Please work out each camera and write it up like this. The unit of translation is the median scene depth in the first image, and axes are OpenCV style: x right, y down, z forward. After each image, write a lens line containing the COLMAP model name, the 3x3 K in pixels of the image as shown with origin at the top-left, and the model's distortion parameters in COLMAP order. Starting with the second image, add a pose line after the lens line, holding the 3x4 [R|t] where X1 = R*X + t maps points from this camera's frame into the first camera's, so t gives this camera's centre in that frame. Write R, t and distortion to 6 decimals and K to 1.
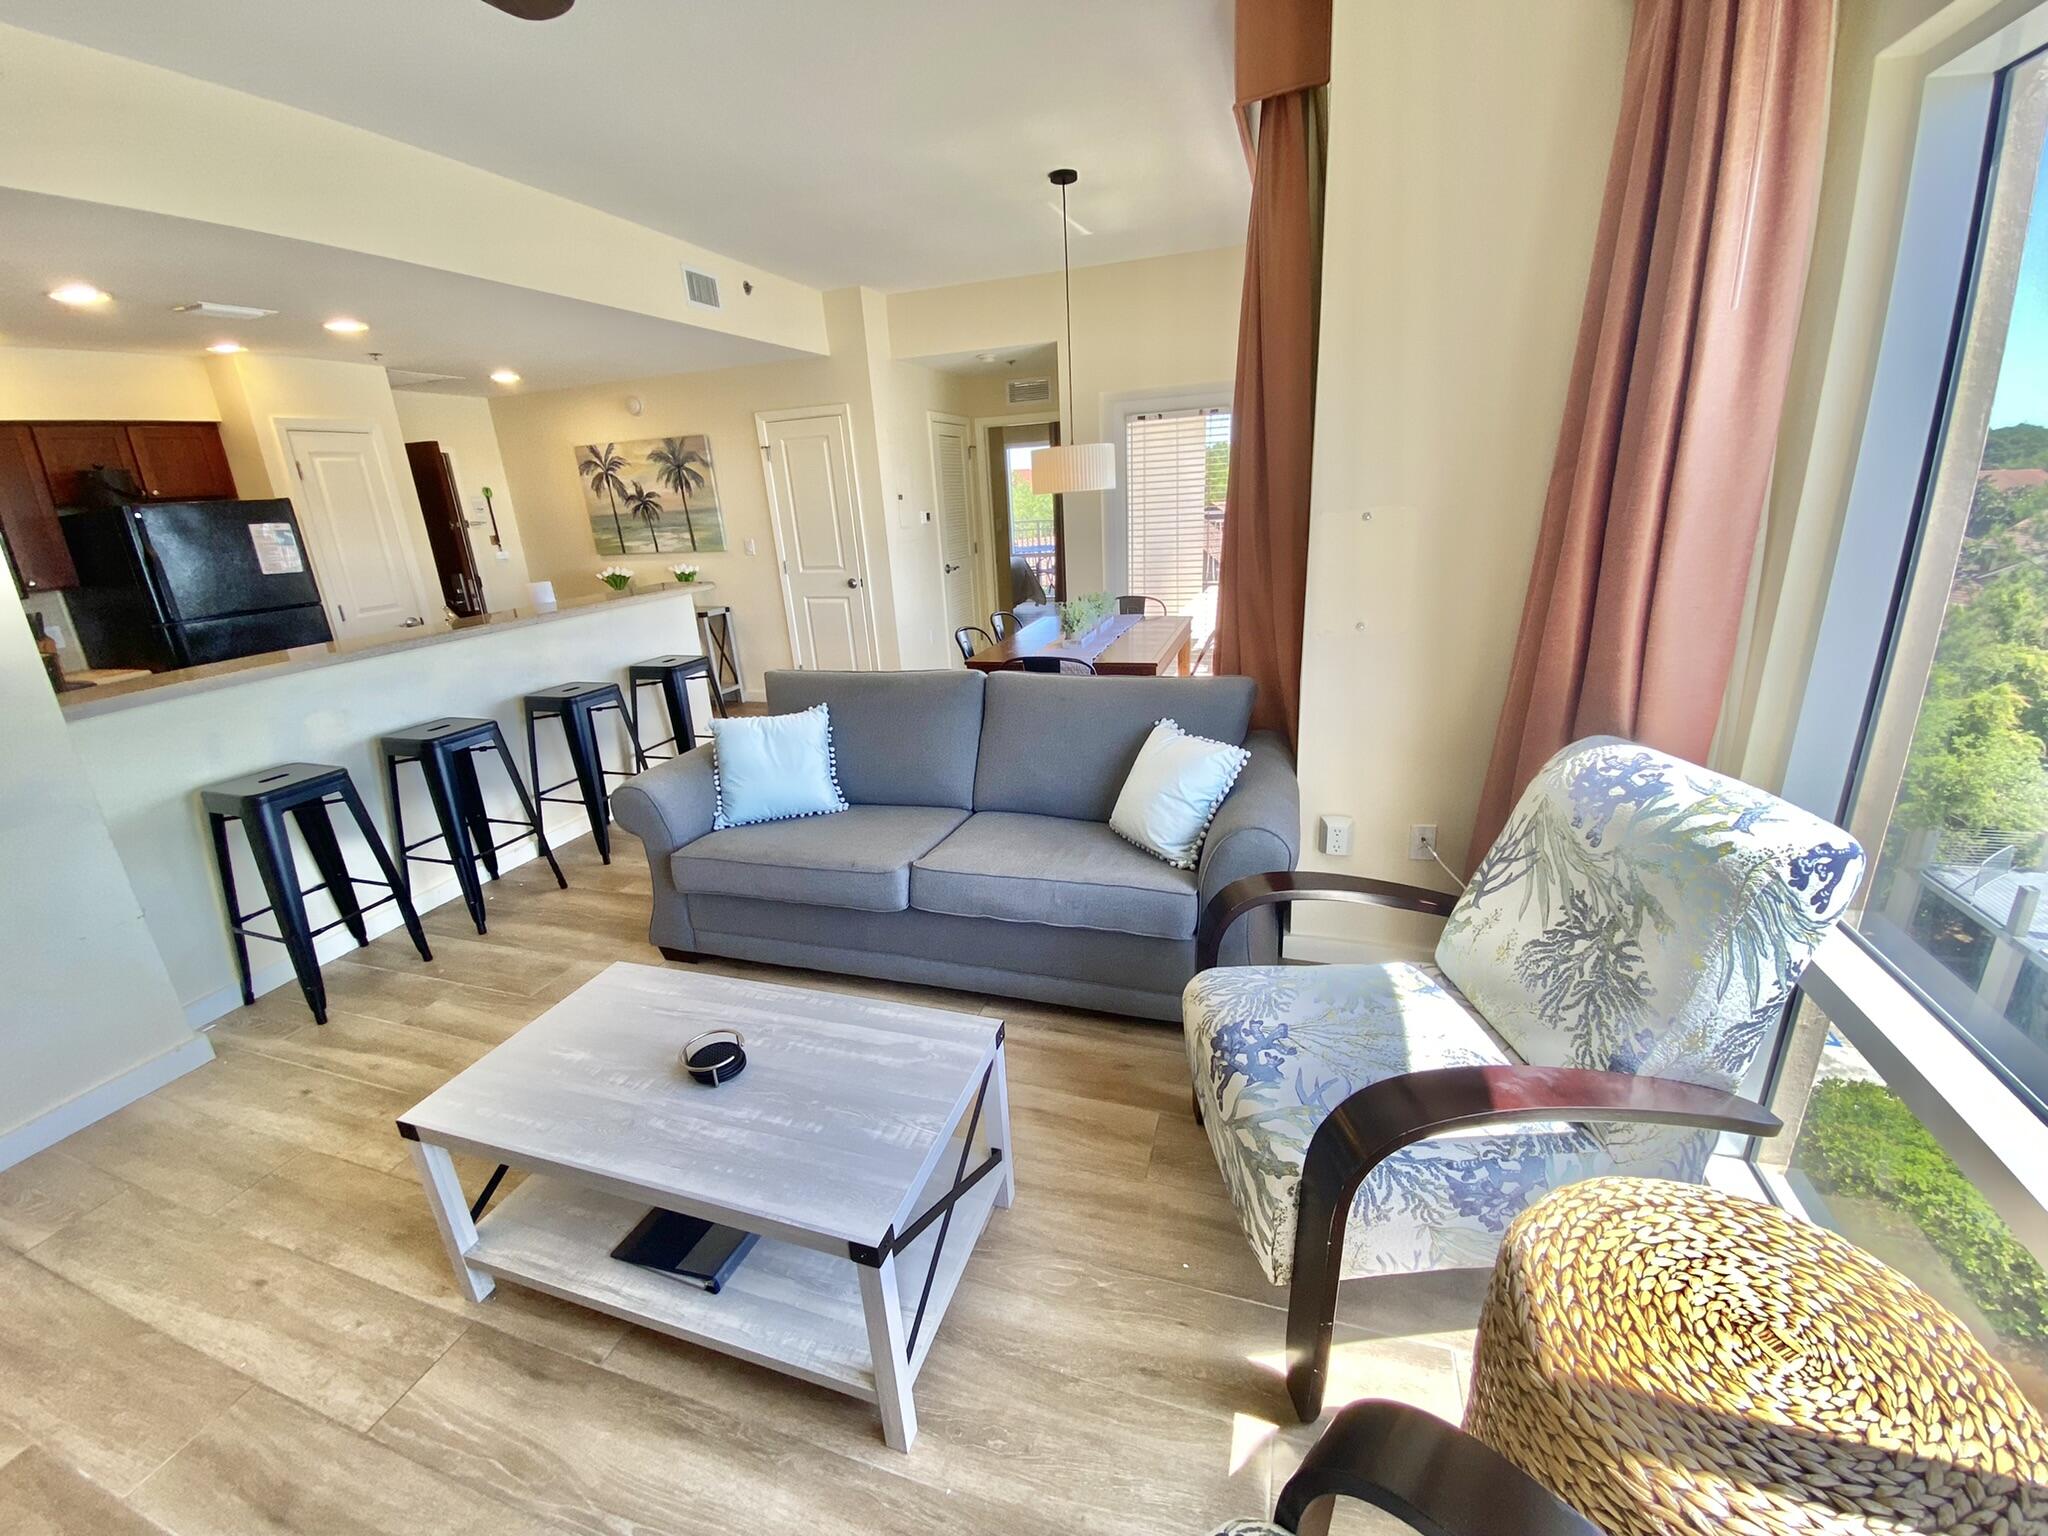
lens RADIAL K [[825.0, 0, 1022.1], [0, 825.0, 762.7], [0, 0, 1]] dist [0.018284, -0.018601]
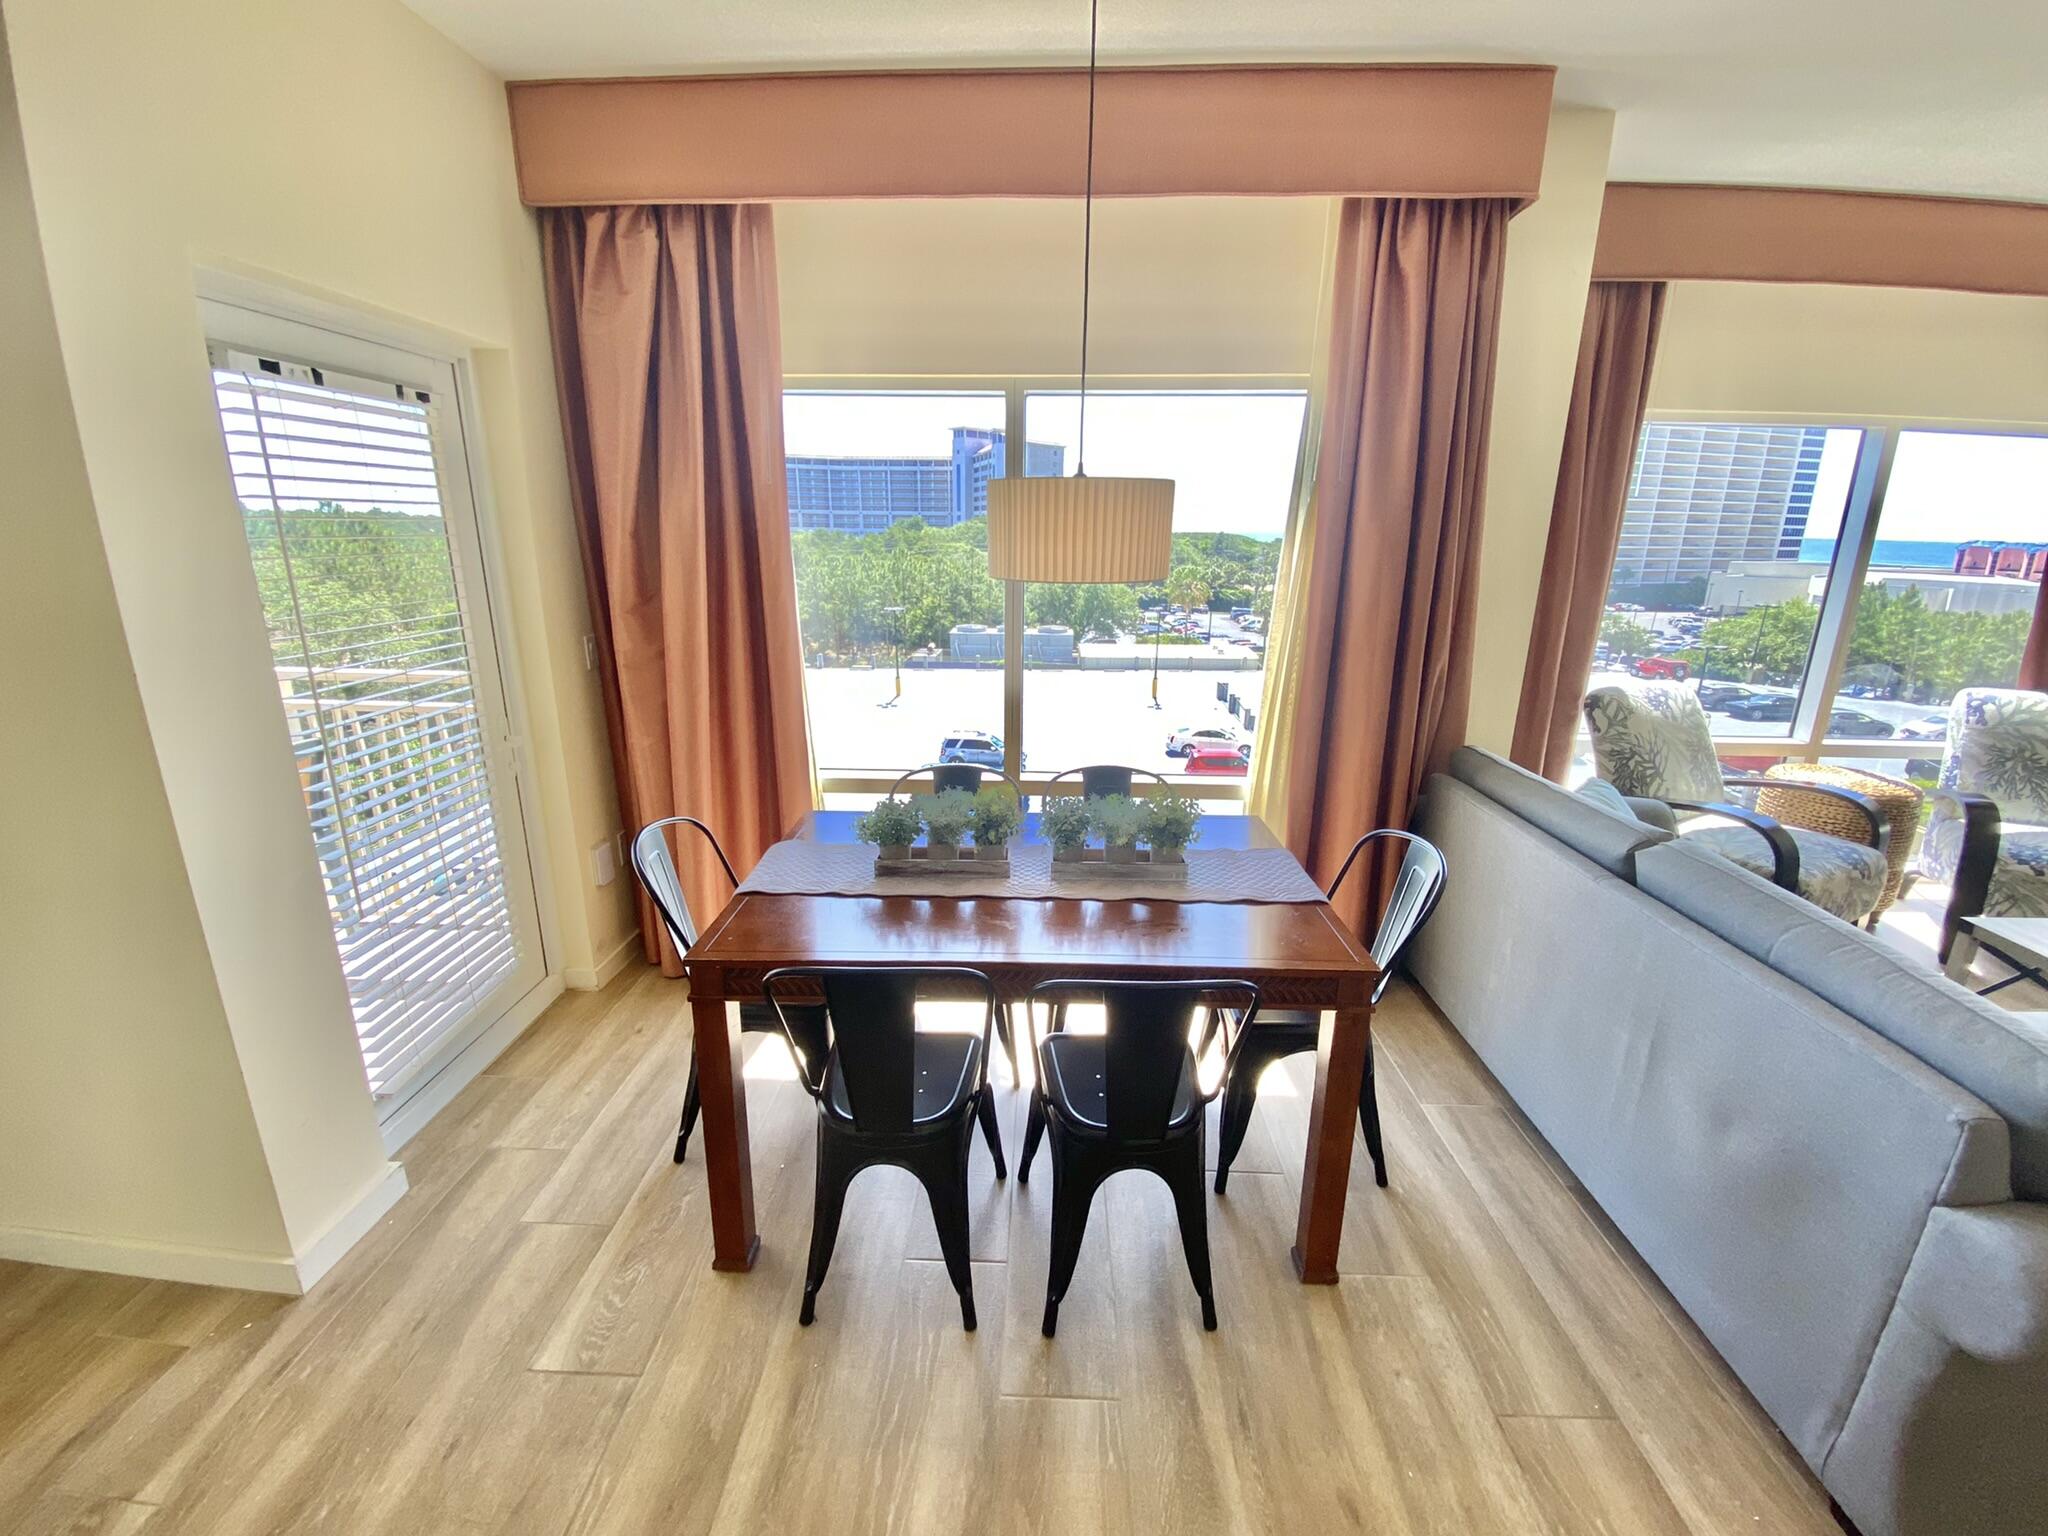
lens RADIAL K [[835.1, 0, 1016.5], [0, 835.1, 758.7], [0, 0, 1]] dist [0.031005, -0.025662]
pose [[-0.279887, -0.201743, 0.938596, -0.386779], [0.309763, 0.906403, 0.287194, -0.388011], [-0.908686, 0.371124, -0.191198, 1.178713]]
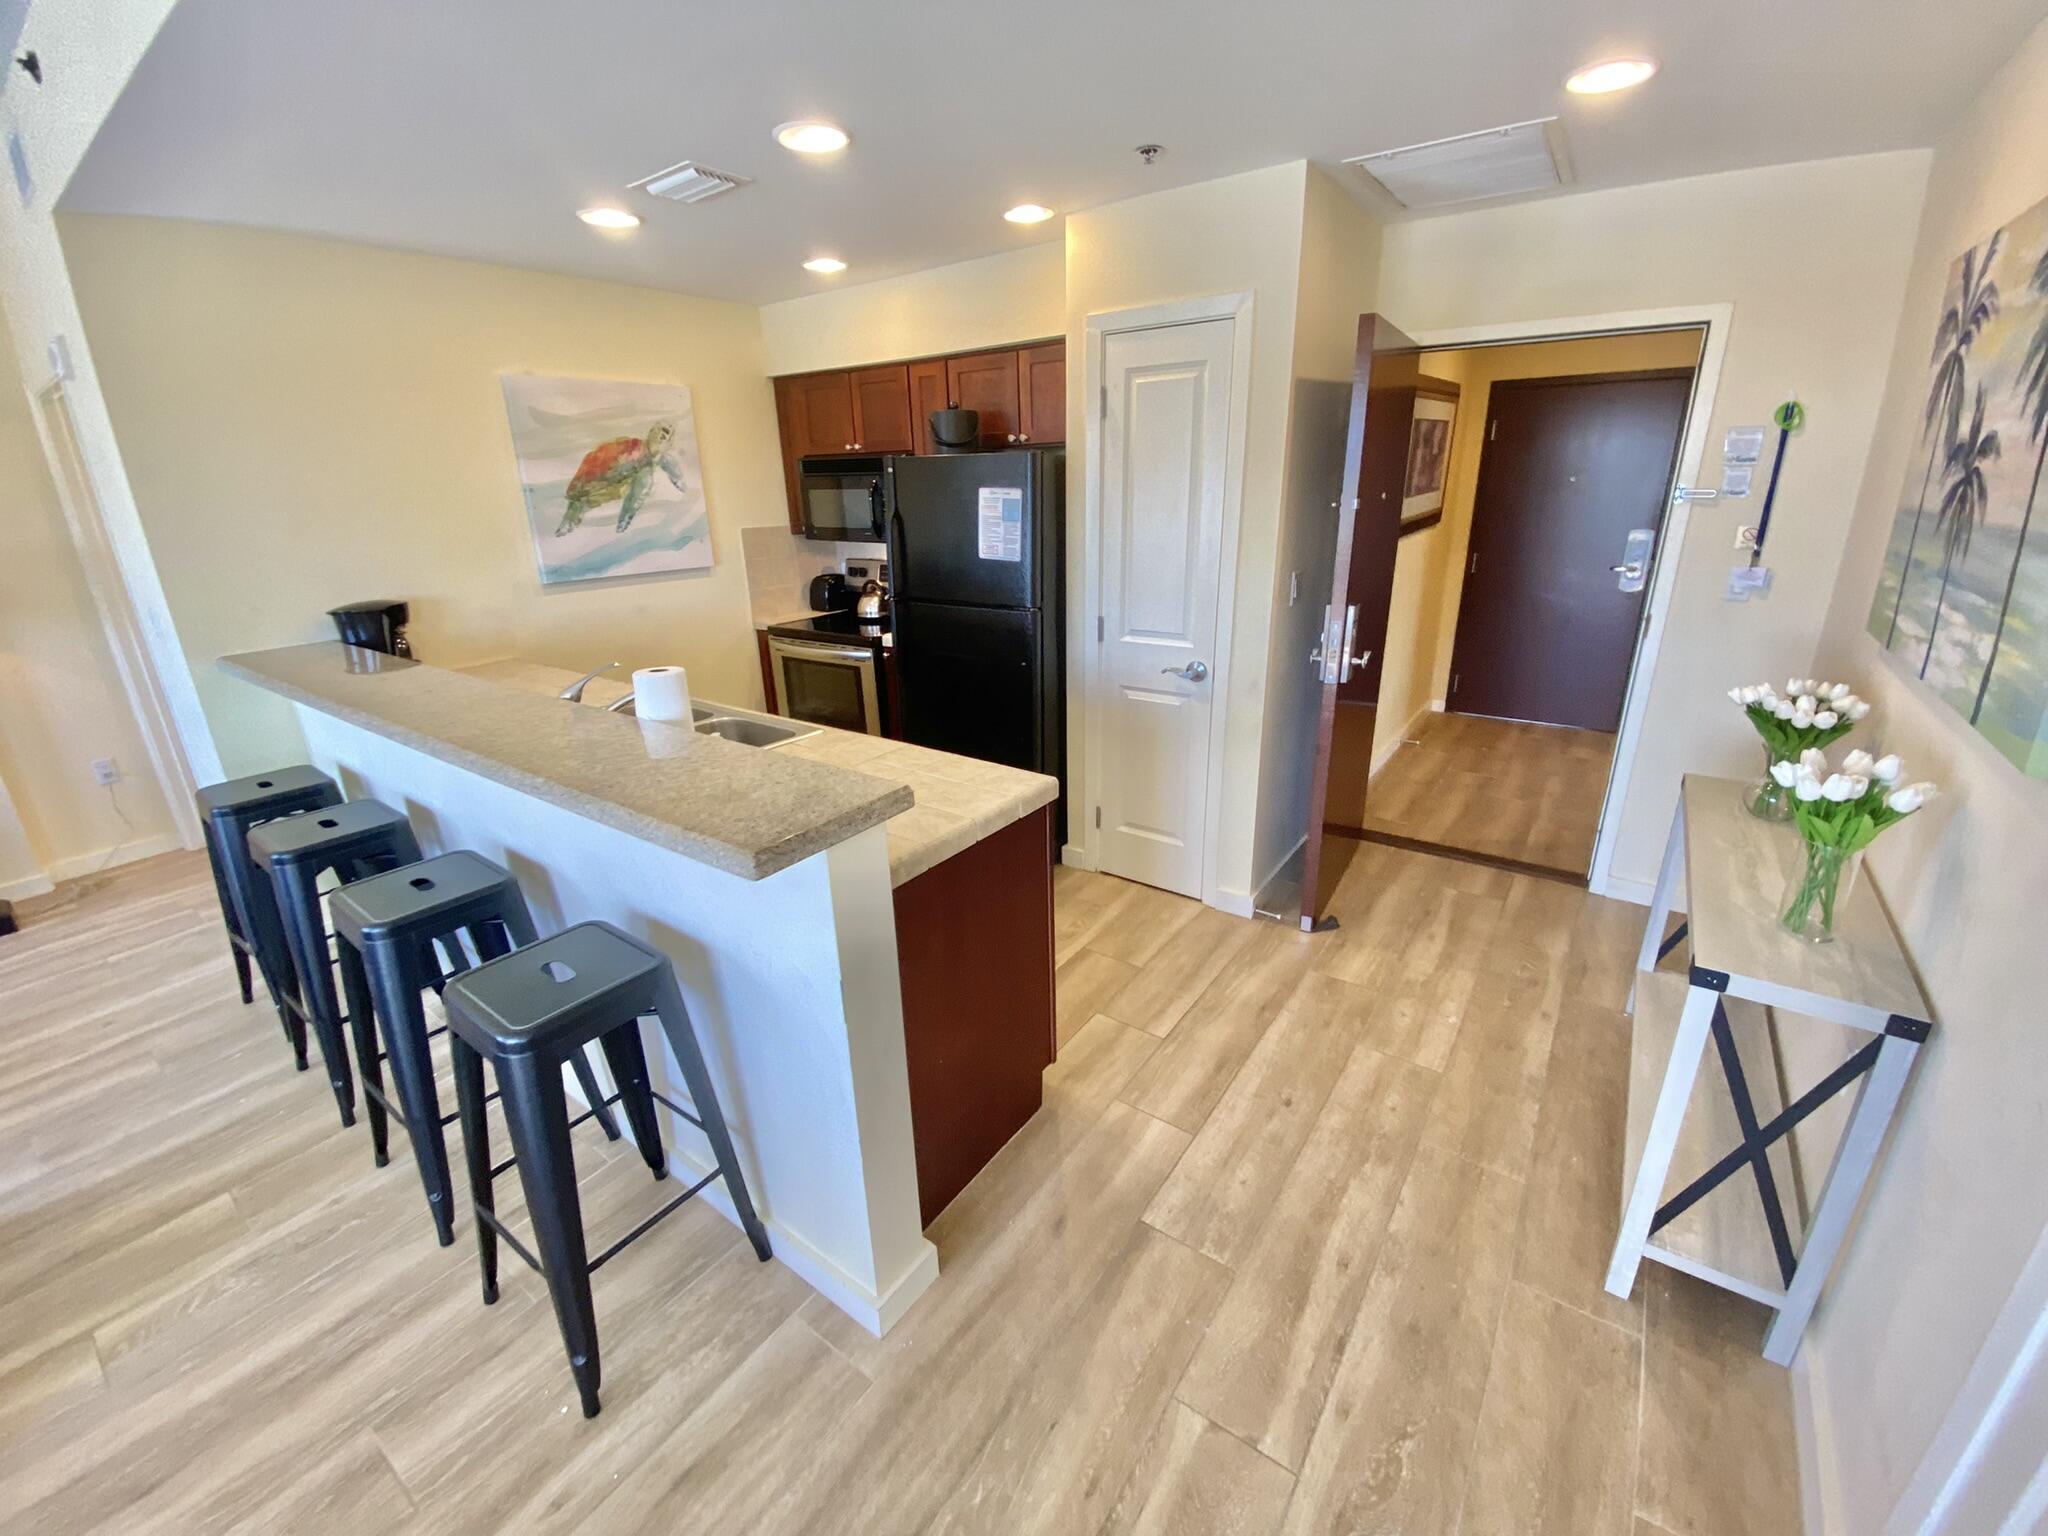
lens RADIAL K [[828.7, 0, 1013.9], [0, 828.7, 762.7], [0, 0, 1]] dist [0.017546, -0.020129]
pose [[-0.300436, 0.373260, -0.877733, -0.227359], [-0.259917, 0.853380, 0.451869, -0.444405], [0.917704, 0.363895, -0.159369, 1.305857]]
